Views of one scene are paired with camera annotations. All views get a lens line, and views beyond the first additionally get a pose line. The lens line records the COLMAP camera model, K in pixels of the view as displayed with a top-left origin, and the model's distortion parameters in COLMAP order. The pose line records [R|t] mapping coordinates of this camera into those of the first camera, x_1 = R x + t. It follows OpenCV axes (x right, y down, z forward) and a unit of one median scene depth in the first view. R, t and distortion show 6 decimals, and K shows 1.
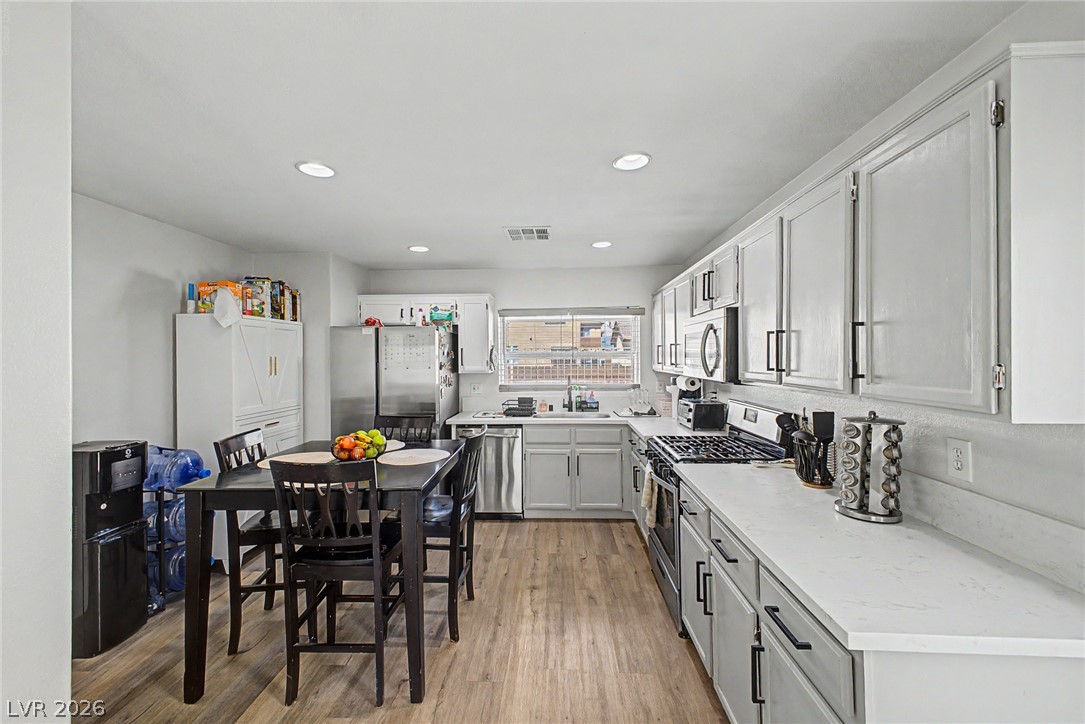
lens RADIAL K [[433.7, 0, 543.1], [0, 433.7, 355.3], [0, 0, 1]] dist [0.024892, -0.010514]
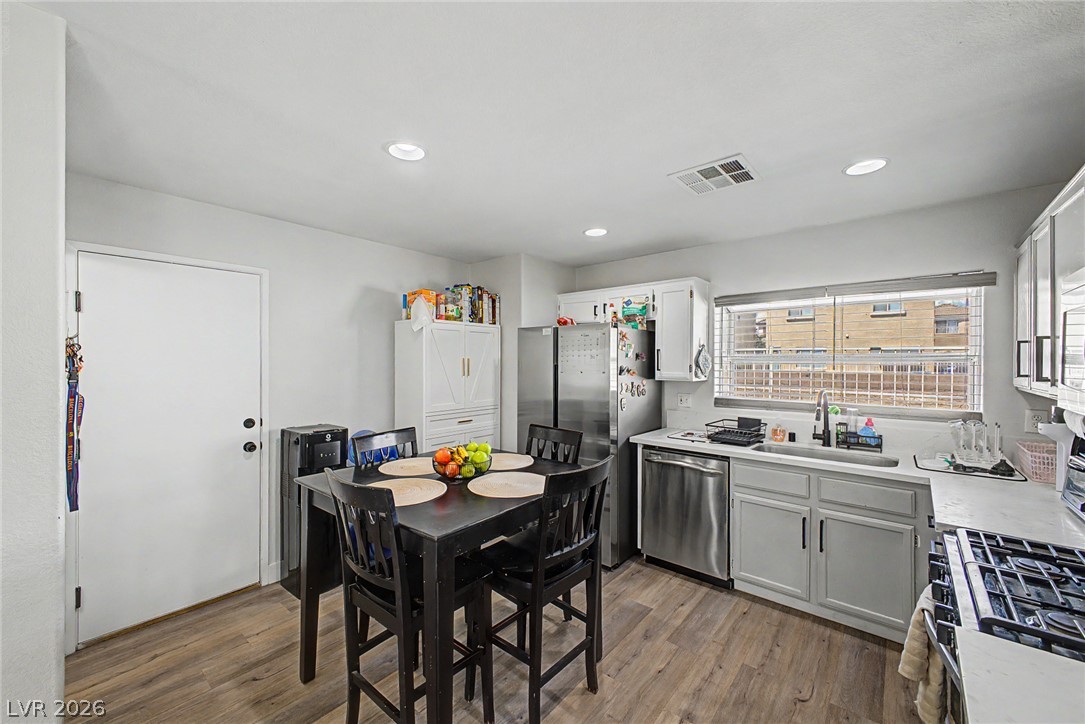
lens RADIAL K [[429.8, 0, 539.2], [0, 429.8, 363.5], [0, 0, 1]] dist [0.023996, -0.010768]
pose [[0.783894, 0.013622, -0.620745, 0.142551], [-0.005899, 0.999878, 0.014493, -0.000403], [0.620867, -0.007700, 0.783878, 0.256360]]
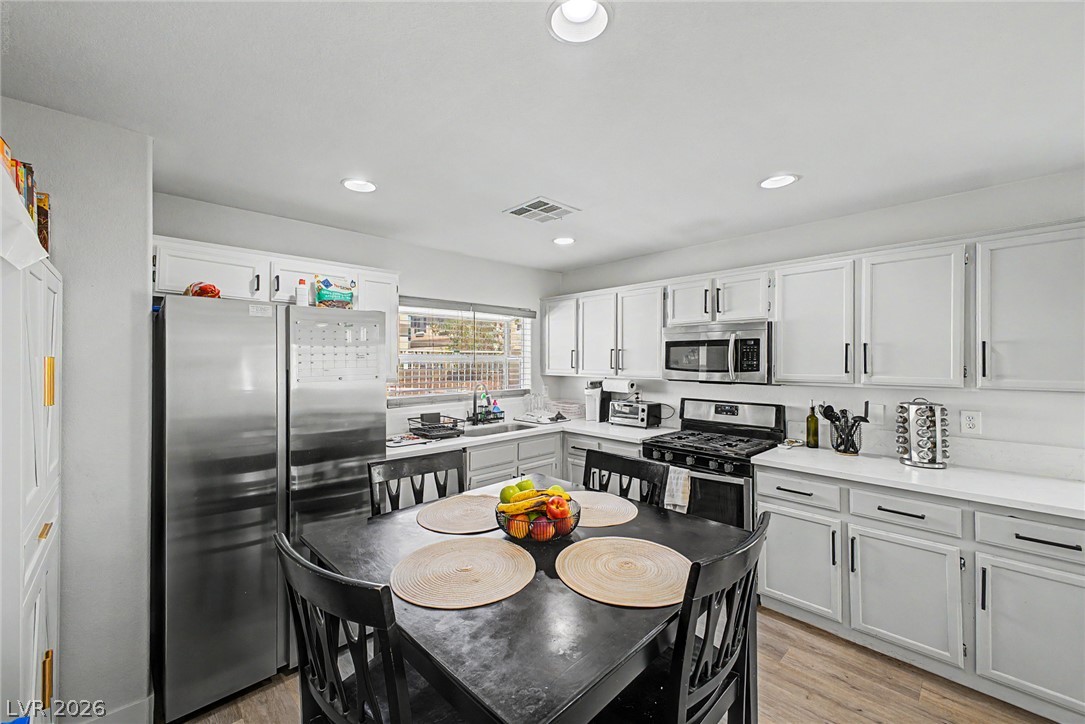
lens RADIAL K [[426.8, 0, 545.1], [0, 426.8, 356.1], [0, 0, 1]] dist [0.049519, -0.025321]
pose [[0.683605, 0.012113, 0.729751, -0.513725], [-0.007577, 0.999926, -0.009500, 0.001470], [-0.729812, 0.000965, 0.683647, 0.364663]]
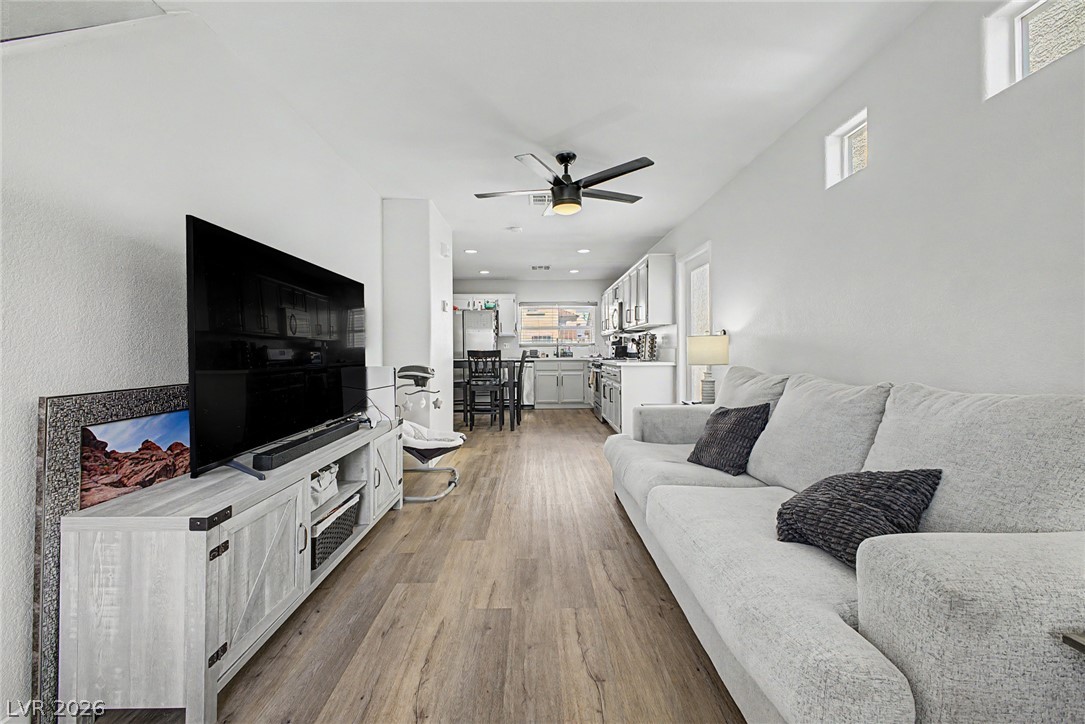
lens RADIAL K [[433.7, 0, 543.1], [0, 433.7, 355.3], [0, 0, 1]] dist [0.024892, -0.010514]
pose [[0.998543, 0.001061, 0.053957, -0.112346], [-0.001890, 0.999881, 0.015330, 0.102566], [-0.053934, -0.015410, 0.998426, -0.960637]]
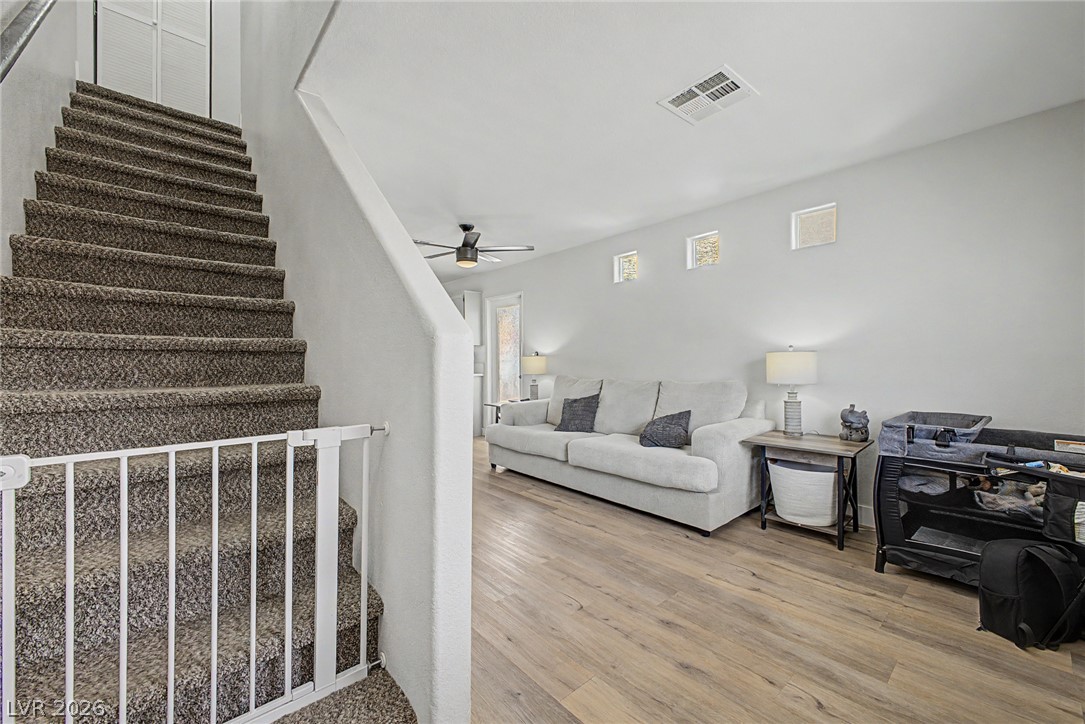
lens RADIAL K [[429.8, 0, 539.2], [0, 429.8, 363.5], [0, 0, 1]] dist [0.023996, -0.010768]
pose [[0.726991, -0.002965, 0.686641, -0.619442], [-0.003113, 0.999966, 0.007613, 0.091492], [-0.686640, -0.007672, 0.726957, -1.078066]]
